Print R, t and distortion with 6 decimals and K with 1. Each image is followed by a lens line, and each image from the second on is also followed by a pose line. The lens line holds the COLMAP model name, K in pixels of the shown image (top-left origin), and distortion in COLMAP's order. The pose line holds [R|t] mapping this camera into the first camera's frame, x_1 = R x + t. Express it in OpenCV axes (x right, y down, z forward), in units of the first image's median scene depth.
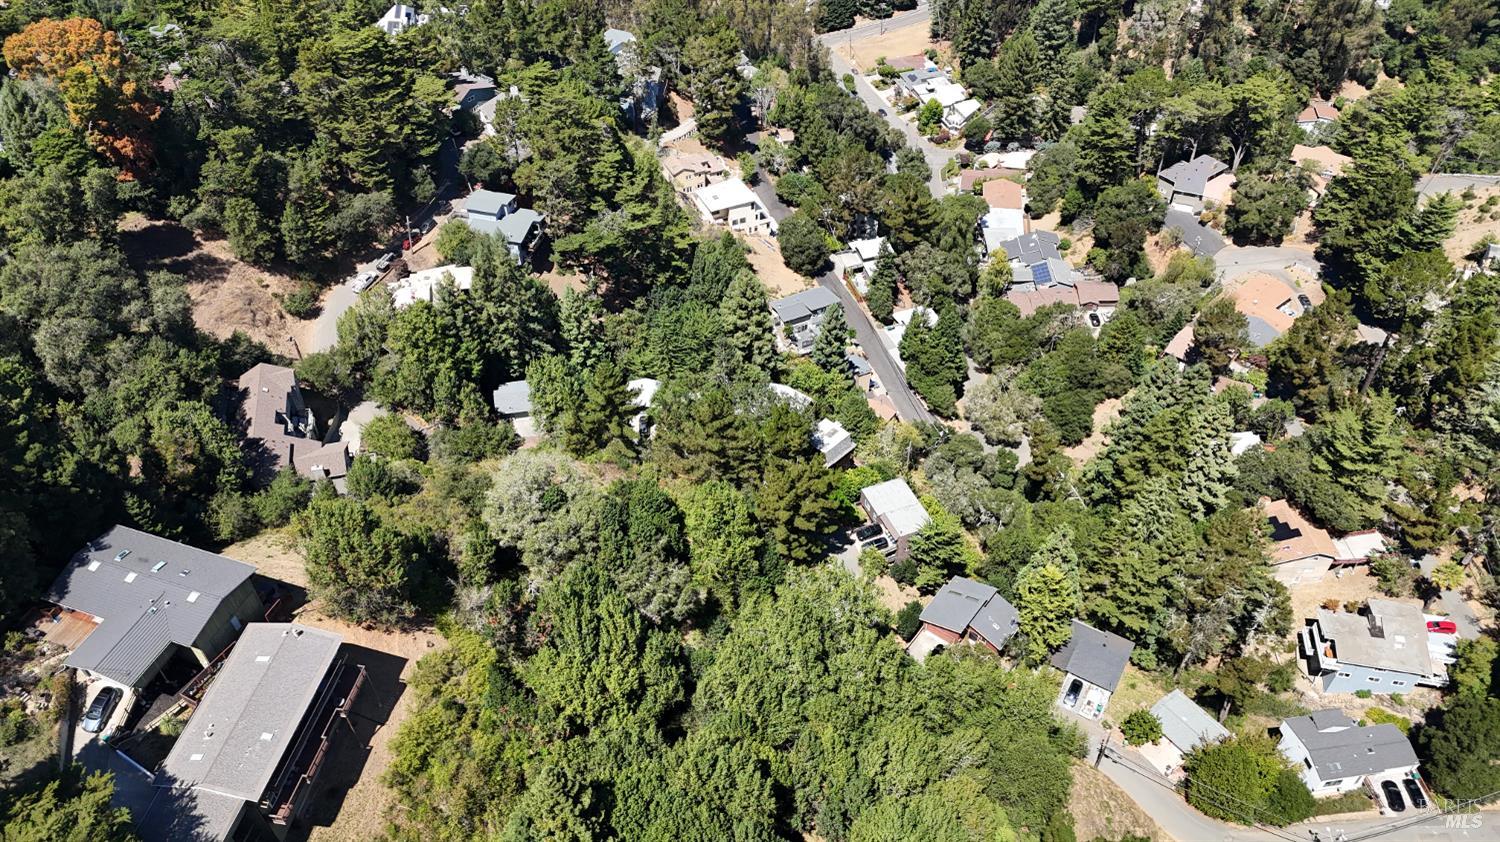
lens RADIAL K [[1118.6, 0, 747.2], [0, 1118.6, 433.7], [0, 0, 1]] dist [0.066977, -0.063279]
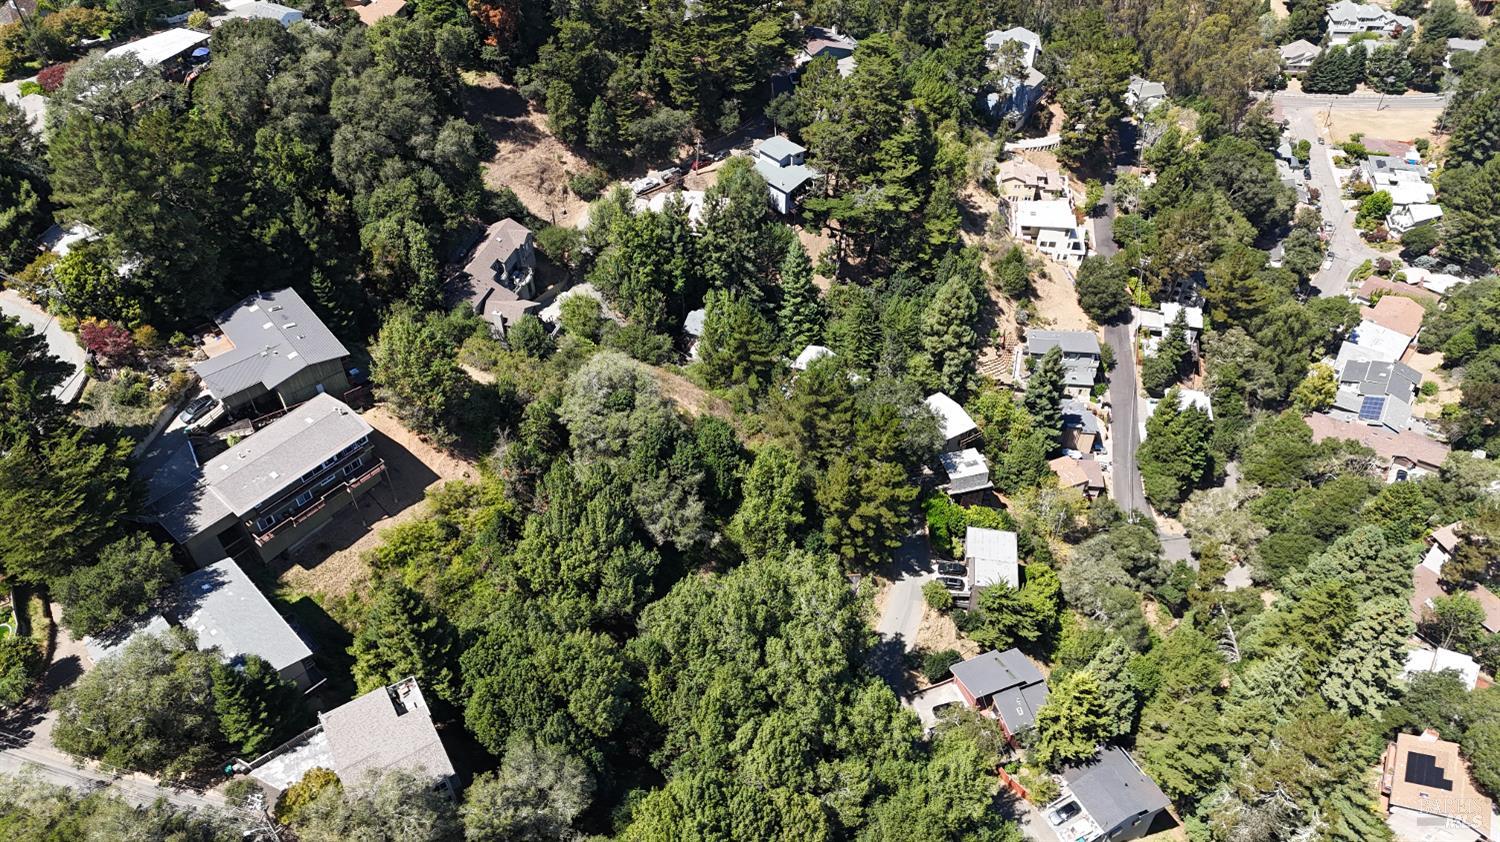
lens RADIAL K [[1118.6, 0, 718.8], [0, 1118.6, 415.5], [0, 0, 1]] dist [0.066977, -0.063279]
pose [[0.856120, 0.357446, -0.373216, 0.211789], [-0.358116, 0.931033, 0.070210, -0.026037], [0.372573, 0.073547, 0.925084, 0.019977]]
